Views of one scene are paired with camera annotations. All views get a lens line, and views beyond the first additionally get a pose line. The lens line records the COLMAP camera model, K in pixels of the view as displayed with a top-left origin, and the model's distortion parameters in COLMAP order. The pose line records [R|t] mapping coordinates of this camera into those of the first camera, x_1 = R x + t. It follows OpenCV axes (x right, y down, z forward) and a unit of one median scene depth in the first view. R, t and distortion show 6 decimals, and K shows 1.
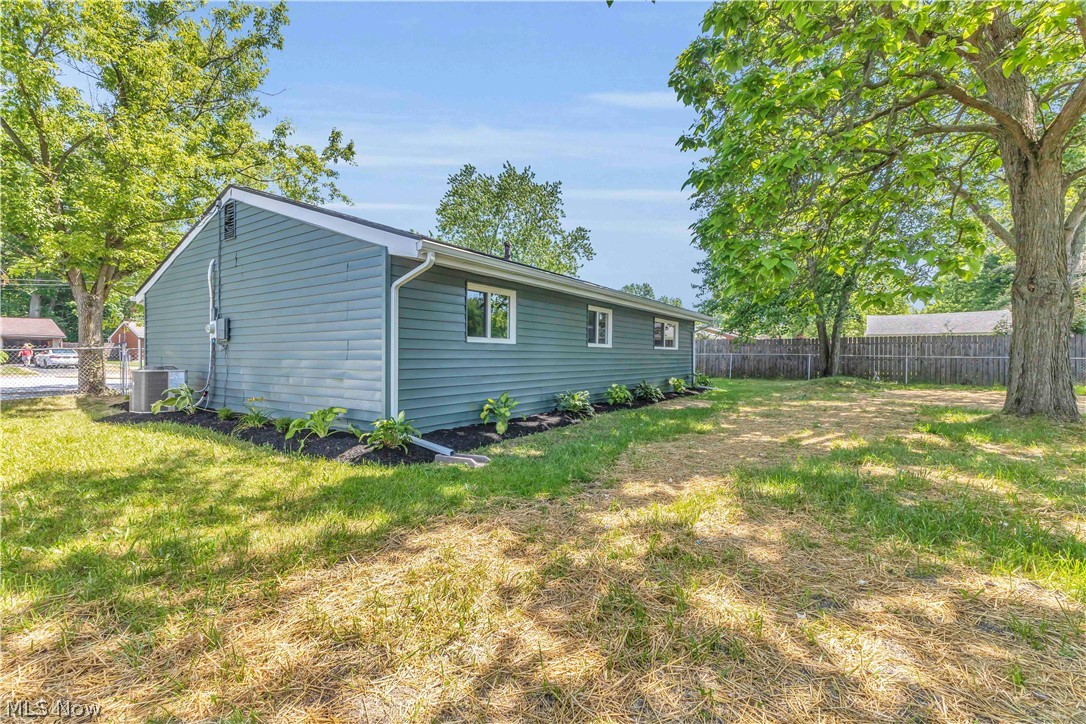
lens RADIAL K [[471.9, 0, 543.0], [0, 471.9, 362.0], [0, 0, 1]] dist [0.009889, -0.000044]
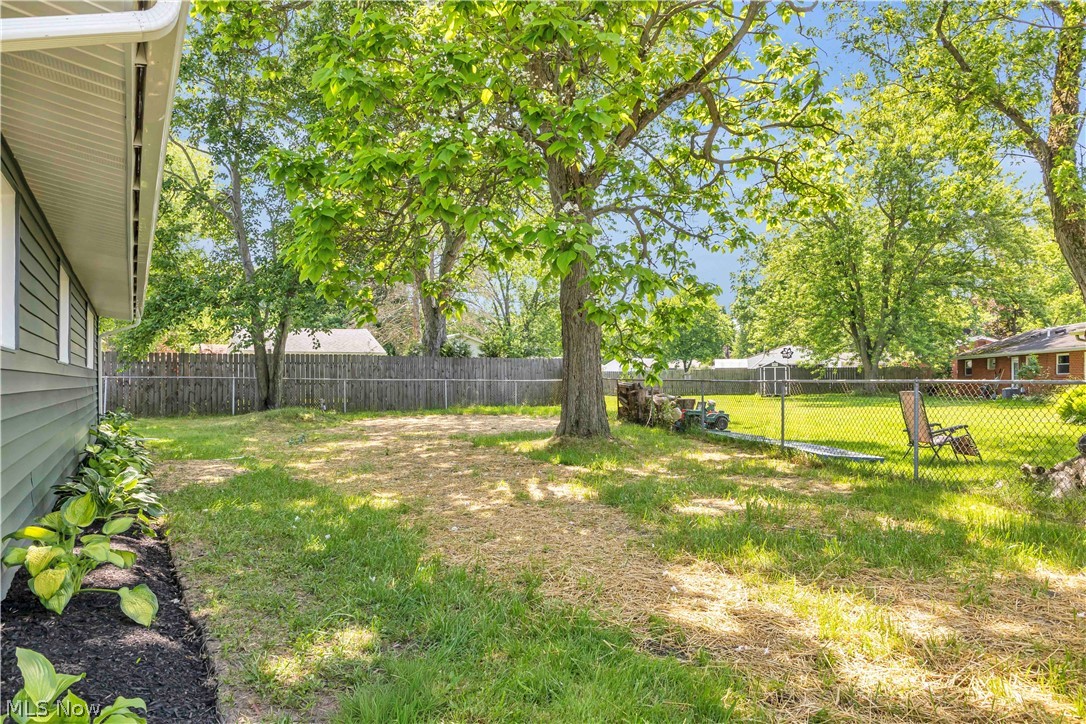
lens RADIAL K [[671.3, 0, 543.0], [0, 671.3, 362.0], [0, 0, 1]] dist [0.002035, 0.000192]
pose [[0.419937, 0.016009, 0.907412, -0.141822], [0.019066, 0.999468, -0.026457, -0.004209], [-0.907353, 0.028411, 0.419408, 0.199586]]
